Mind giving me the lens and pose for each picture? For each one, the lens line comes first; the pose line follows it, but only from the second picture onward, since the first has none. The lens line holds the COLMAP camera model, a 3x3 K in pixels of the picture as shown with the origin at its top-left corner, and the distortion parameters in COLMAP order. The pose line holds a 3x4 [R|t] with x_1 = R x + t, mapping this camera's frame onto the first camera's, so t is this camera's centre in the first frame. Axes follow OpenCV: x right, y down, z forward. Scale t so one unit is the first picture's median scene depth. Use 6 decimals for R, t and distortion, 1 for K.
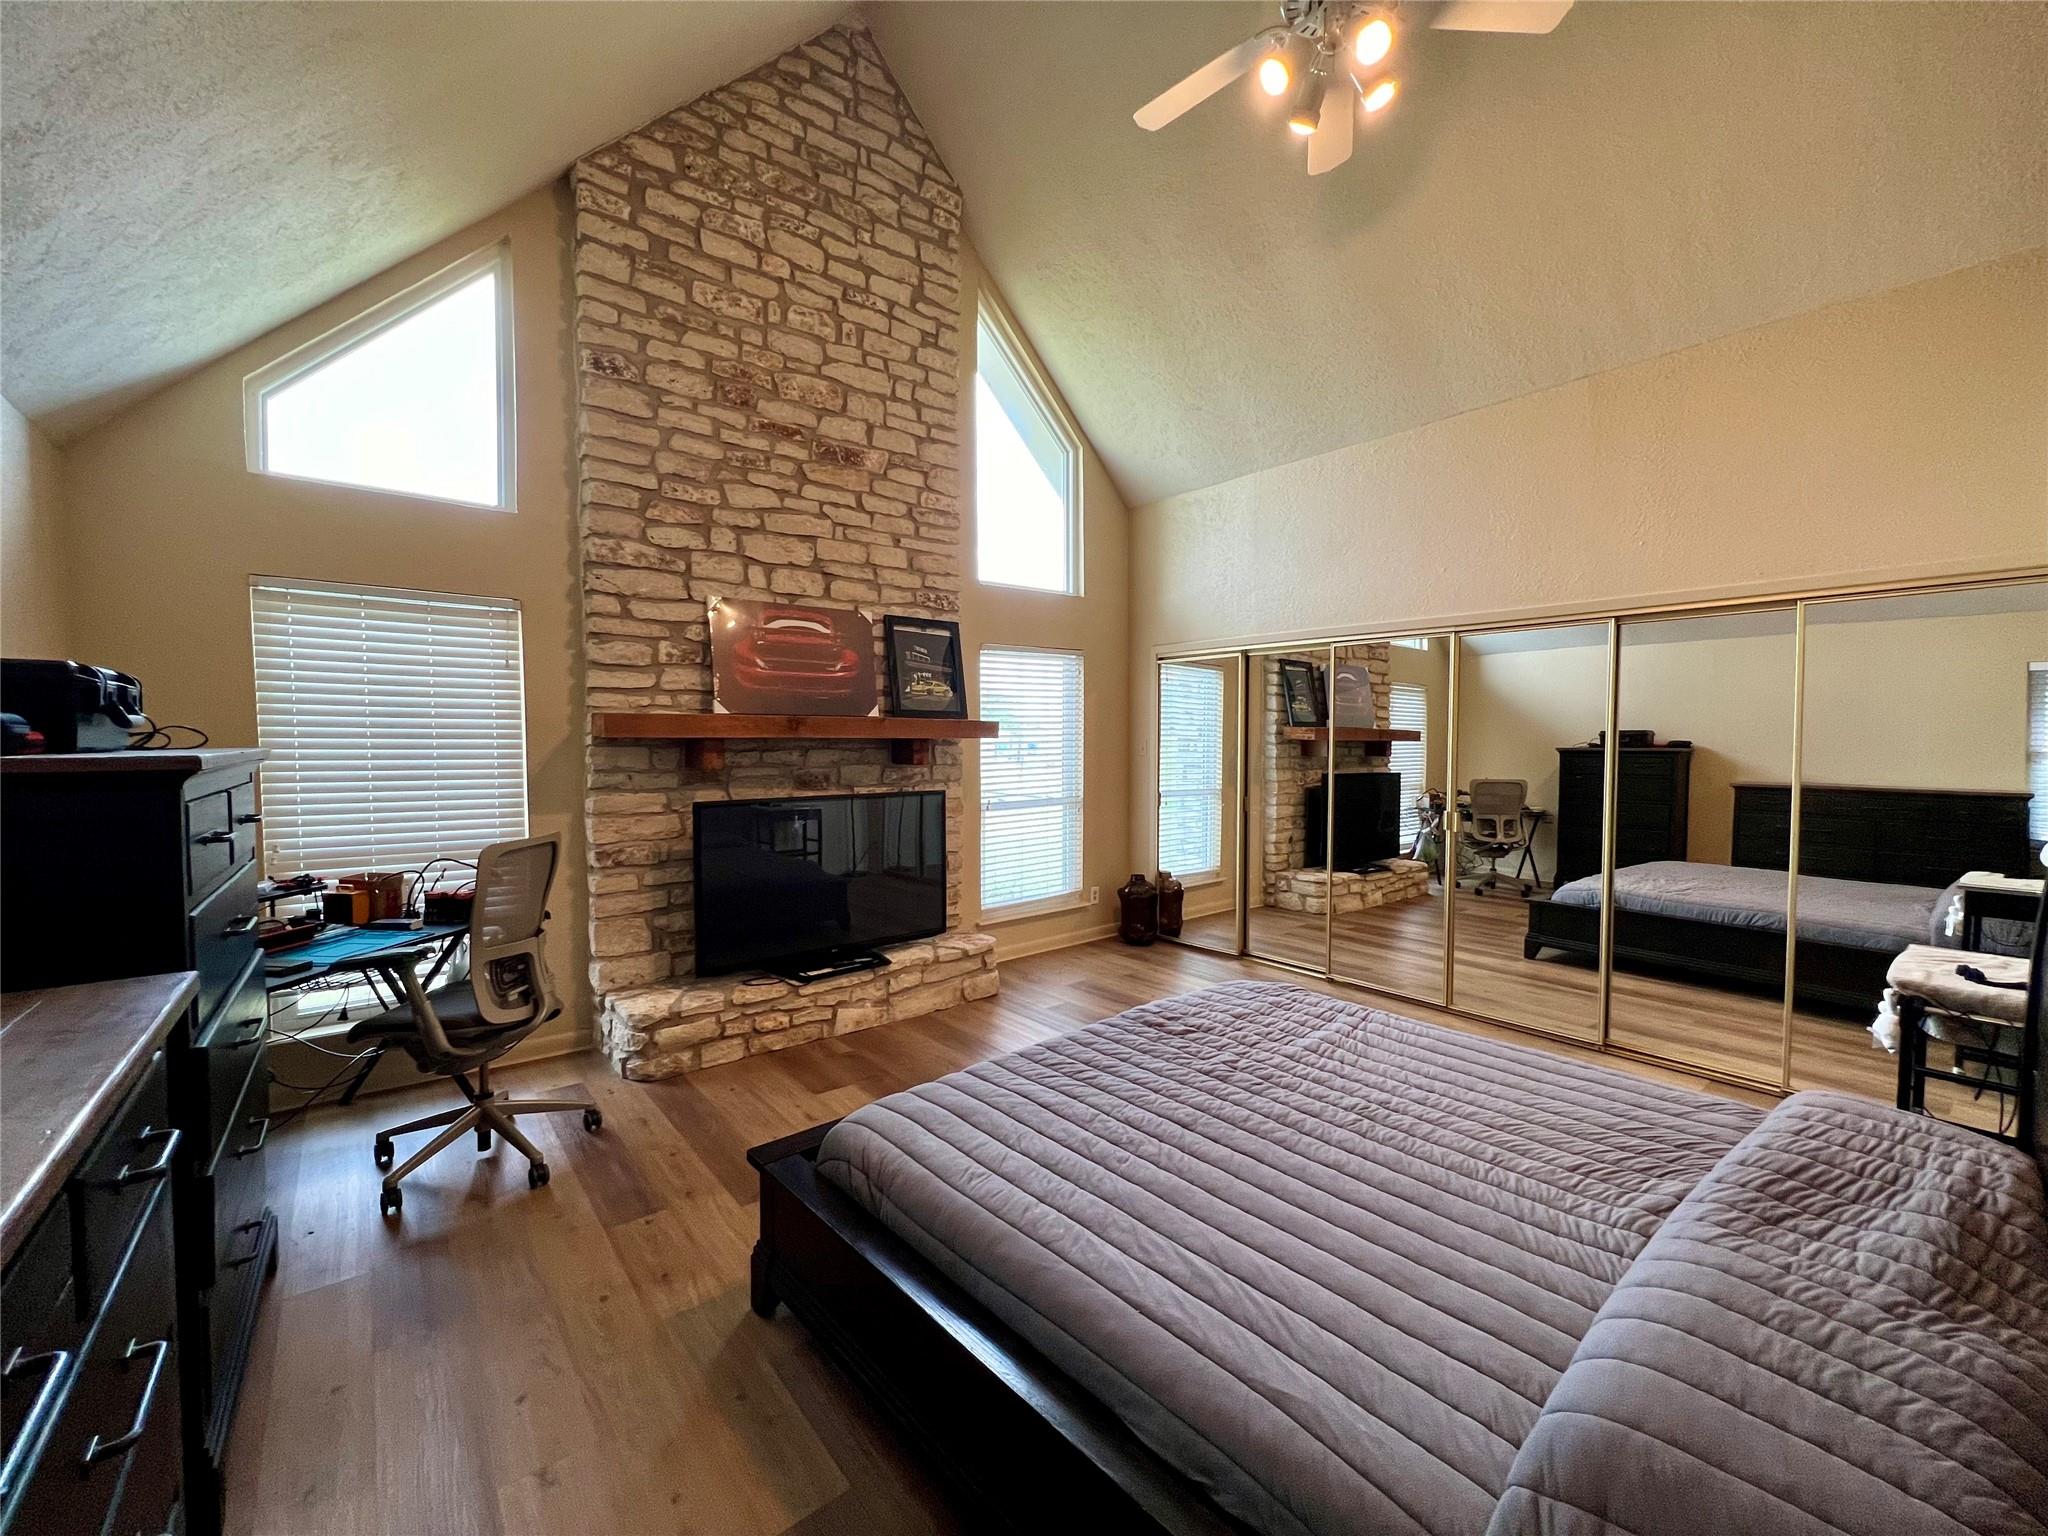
lens RADIAL K [[816.0, 0, 1020.4], [0, 816.0, 769.8], [0, 0, 1]] dist [0.000487, -0.000370]
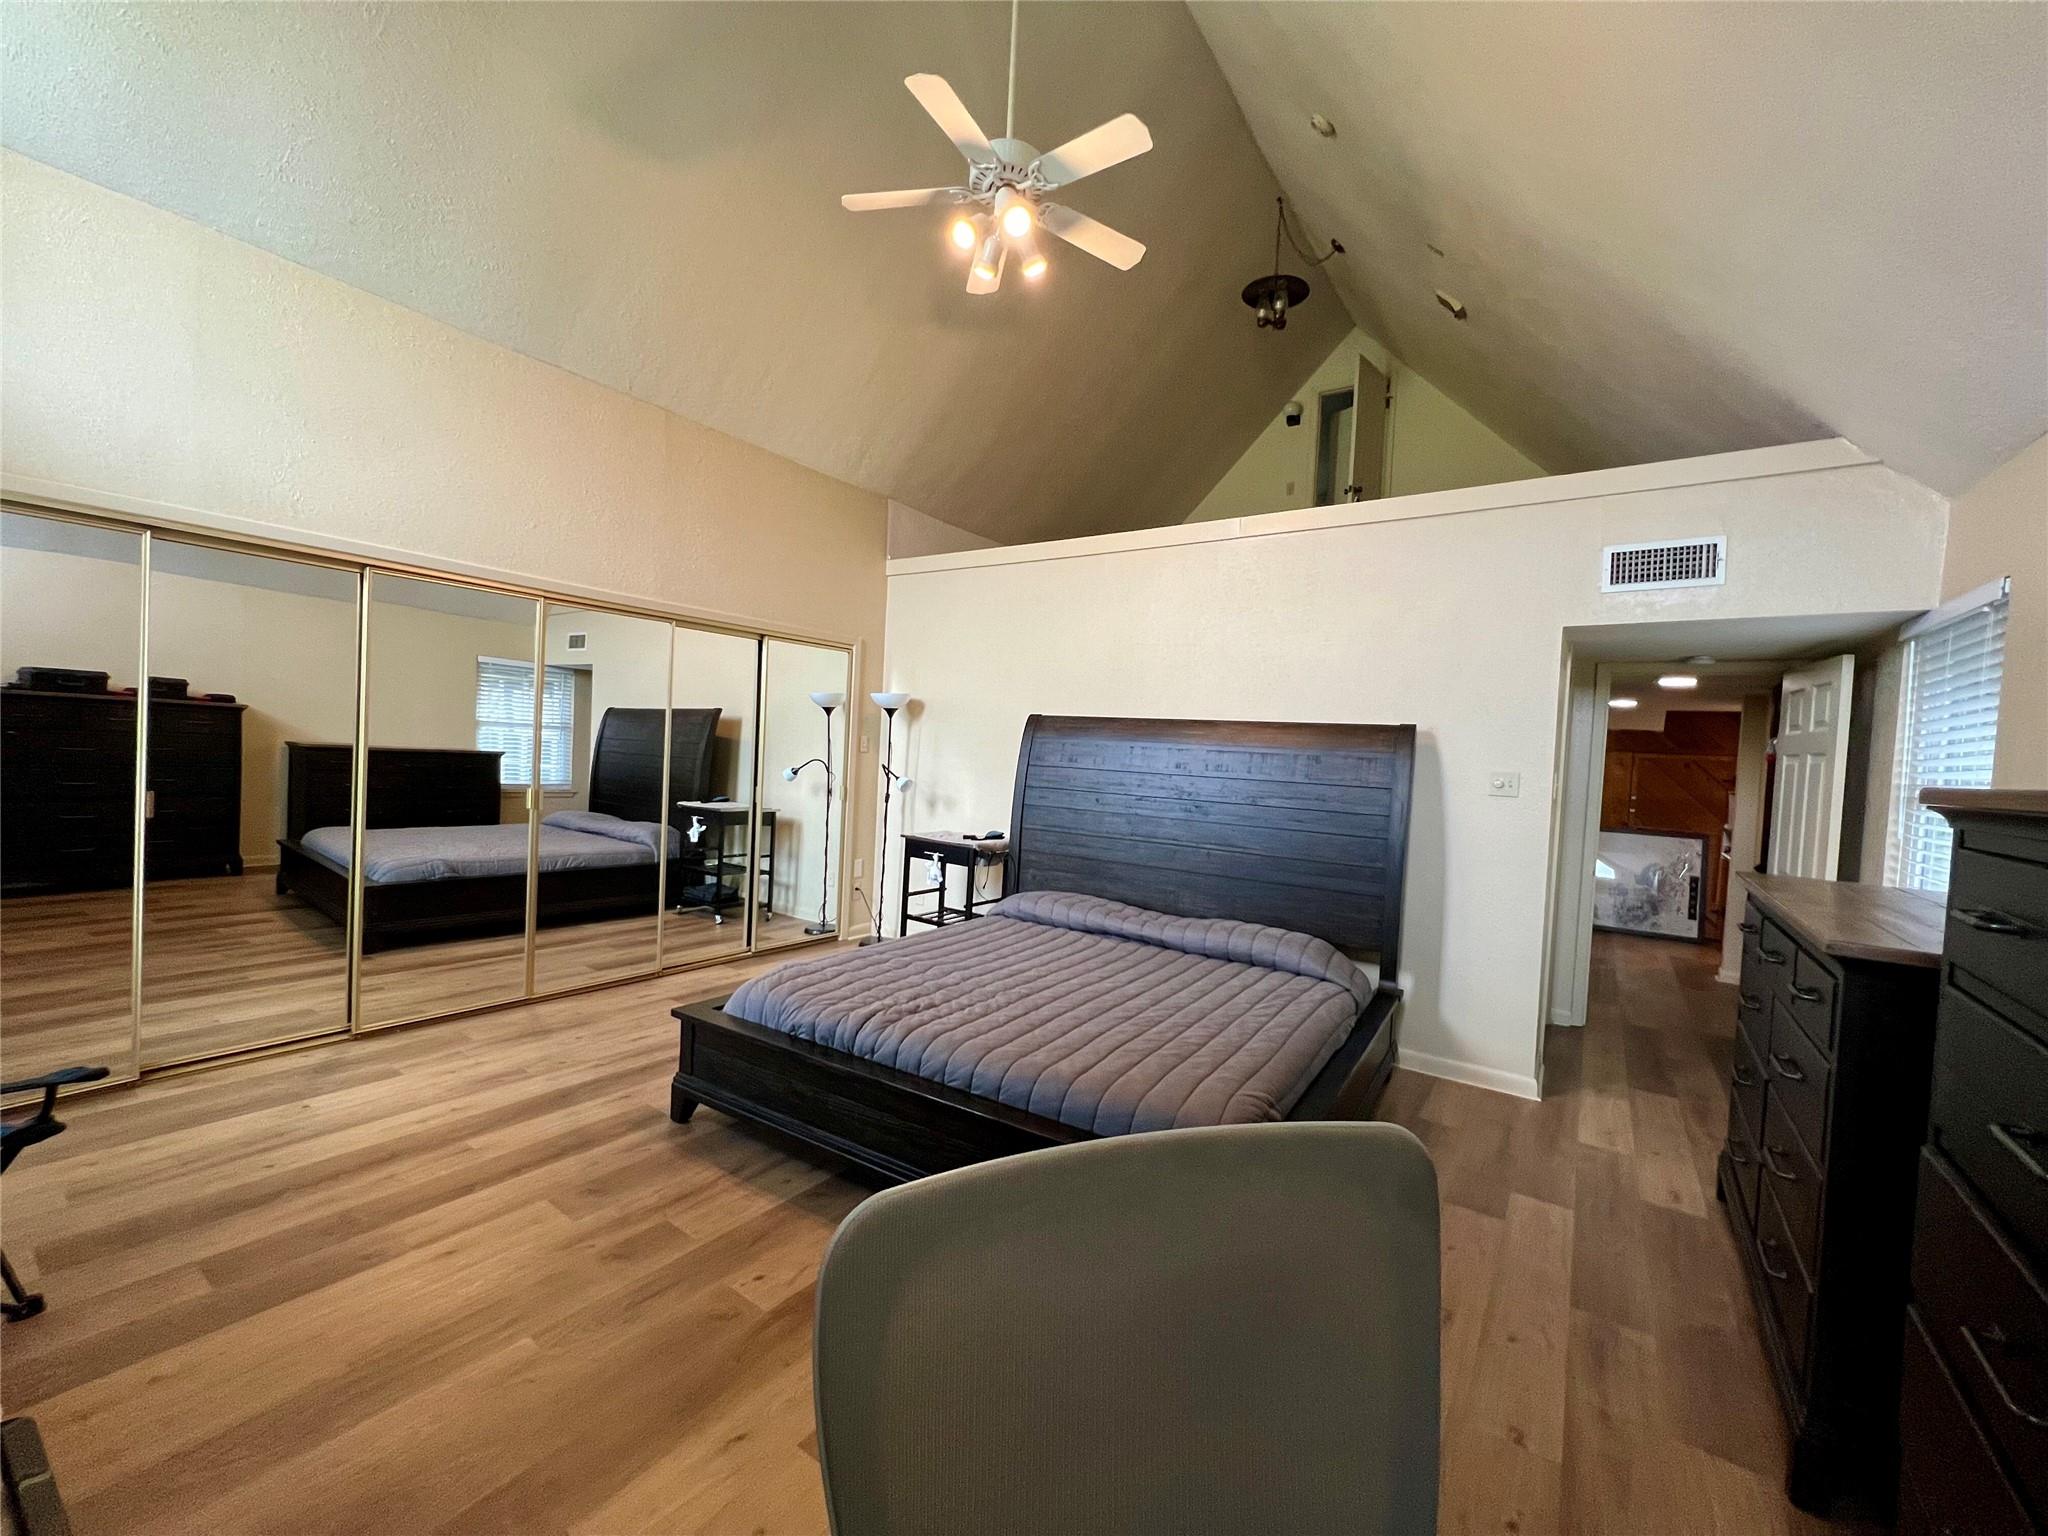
lens RADIAL K [[816.0, 0, 1029.7], [0, 816.0, 773.1], [0, 0, 1]] dist [0.000487, -0.000370]
pose [[-0.284431, -0.048679, 0.957460, -0.513924], [-0.020046, 0.998794, 0.044825, -0.017703], [-0.958487, -0.006444, -0.285064, 0.722225]]
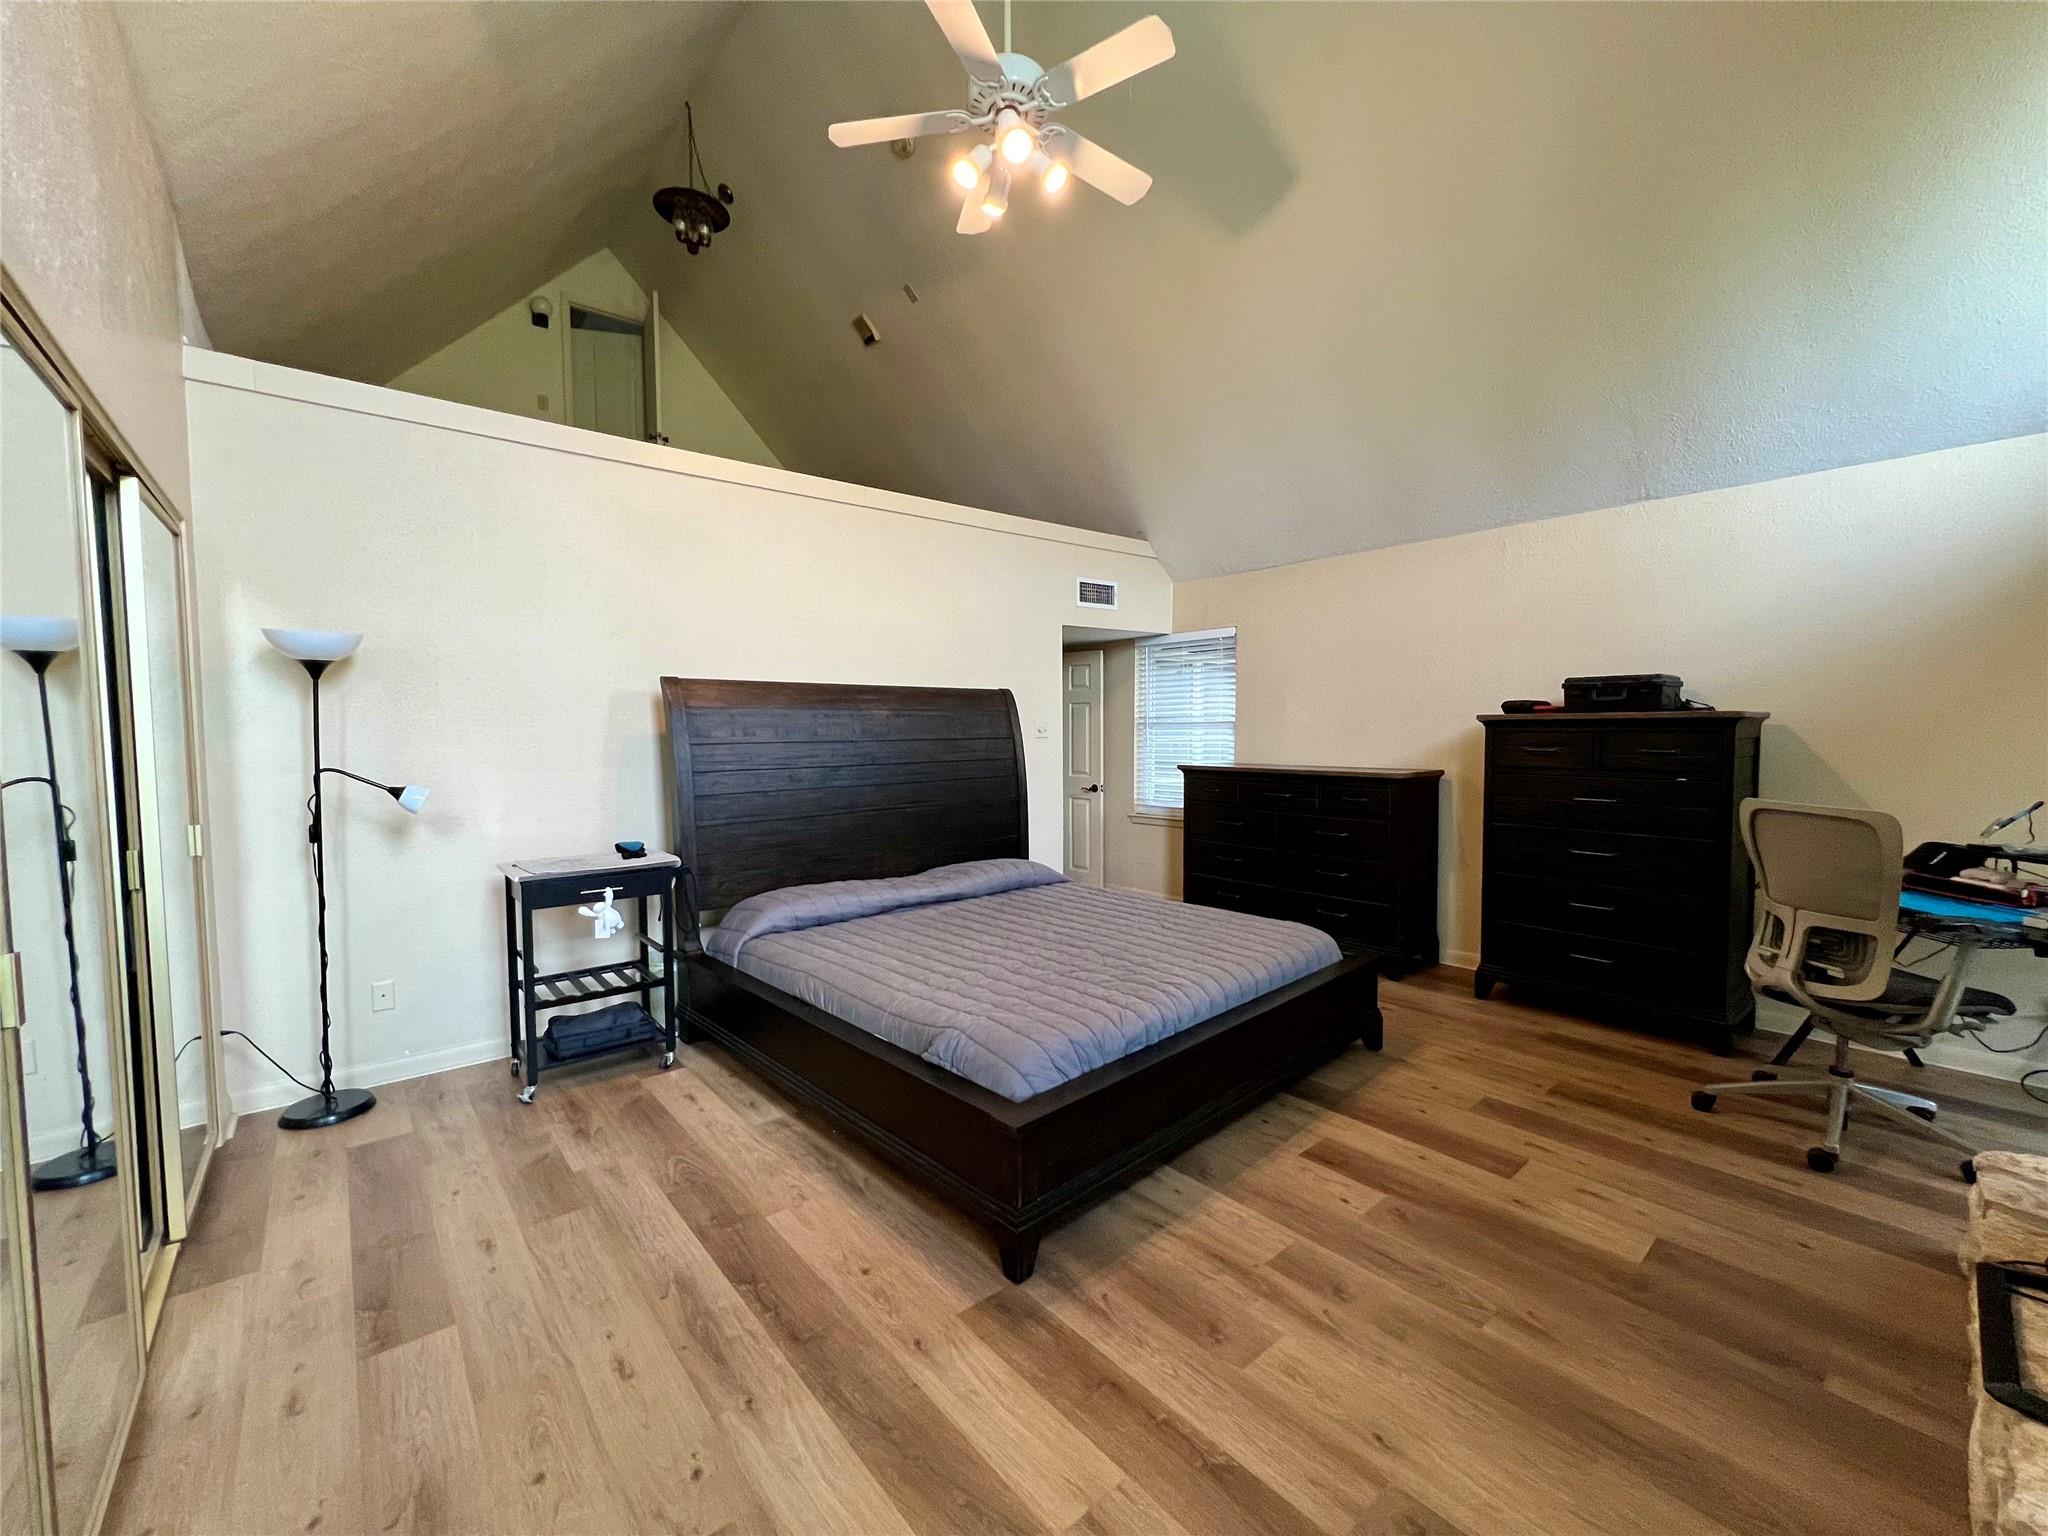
lens RADIAL K [[816.0, 0, 1013.6], [0, 816.0, 773.1], [0, 0, 1]] dist [0.000487, -0.000370]
pose [[-0.999744, 0.004671, -0.022136, 0.216553], [0.002563, 0.995539, 0.094319, -0.028035], [0.022478, 0.094239, -0.995296, 1.247902]]
